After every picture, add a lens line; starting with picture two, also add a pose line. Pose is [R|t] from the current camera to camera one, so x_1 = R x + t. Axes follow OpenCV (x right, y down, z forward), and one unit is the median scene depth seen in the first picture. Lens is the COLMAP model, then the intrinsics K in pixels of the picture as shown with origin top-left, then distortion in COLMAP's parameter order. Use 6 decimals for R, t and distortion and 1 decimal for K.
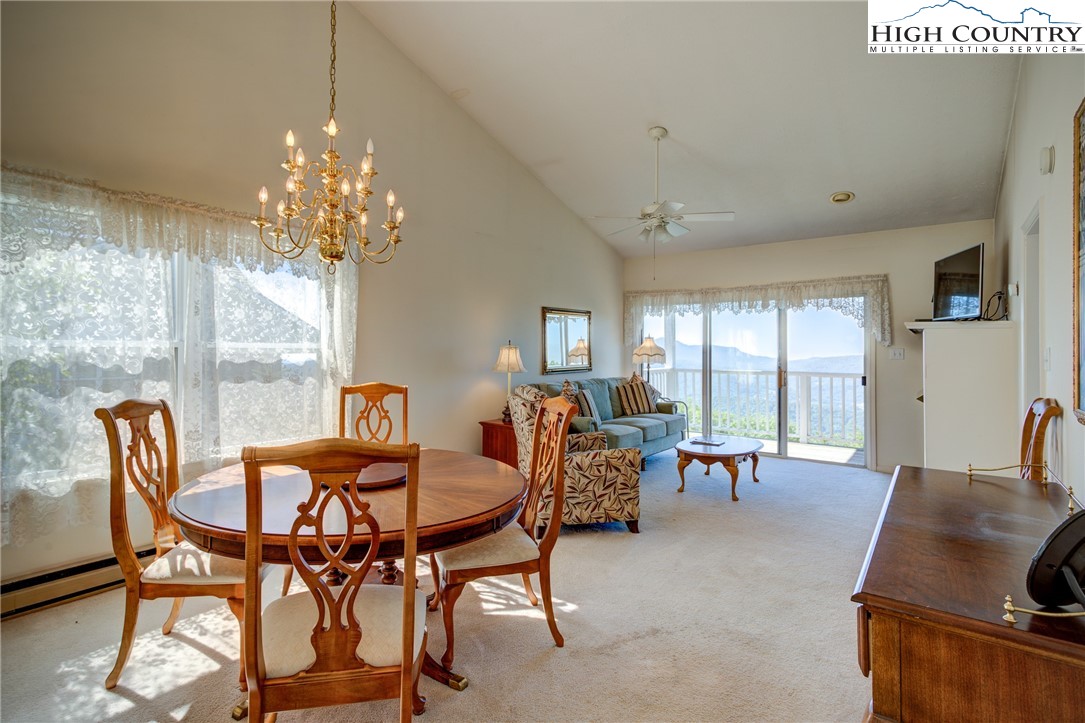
lens RADIAL K [[531.5, 0, 512.7], [0, 531.5, 340.3], [0, 0, 1]] dist [0.001903, 0.005382]
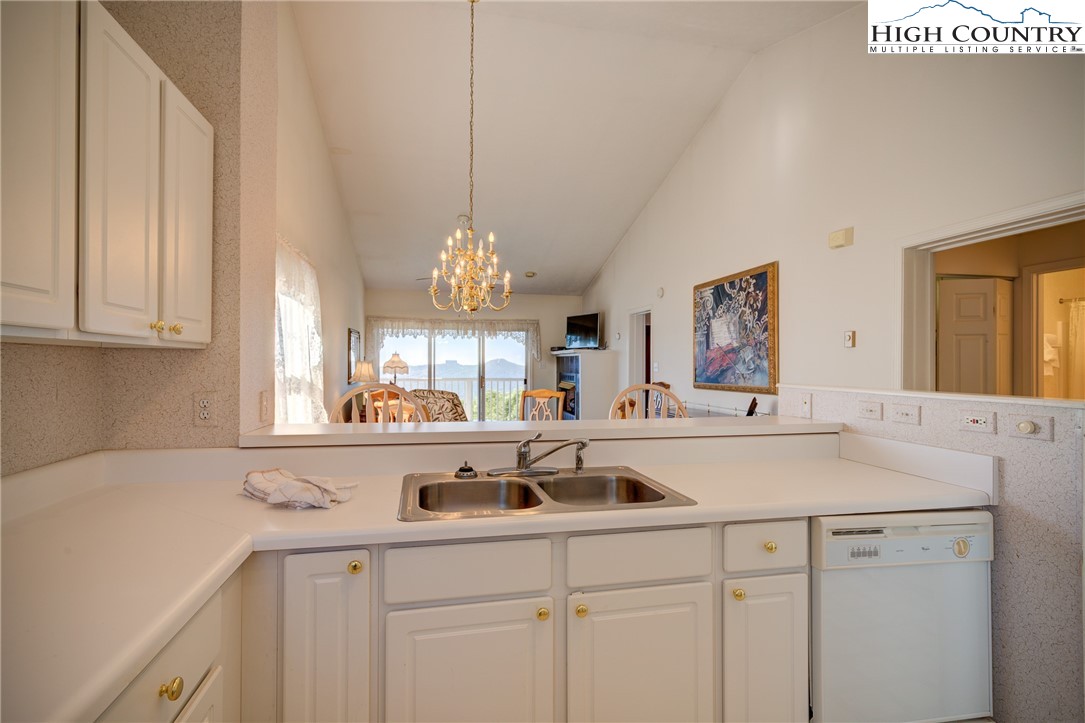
lens RADIAL K [[531.5, 0, 543.6], [0, 531.5, 362.6], [0, 0, 1]] dist [0.001903, 0.005382]
pose [[0.631410, -0.000540, 0.775449, -0.566554], [-0.016231, 0.999771, 0.013912, -0.008220], [-0.775279, -0.021371, 0.631257, -0.096159]]
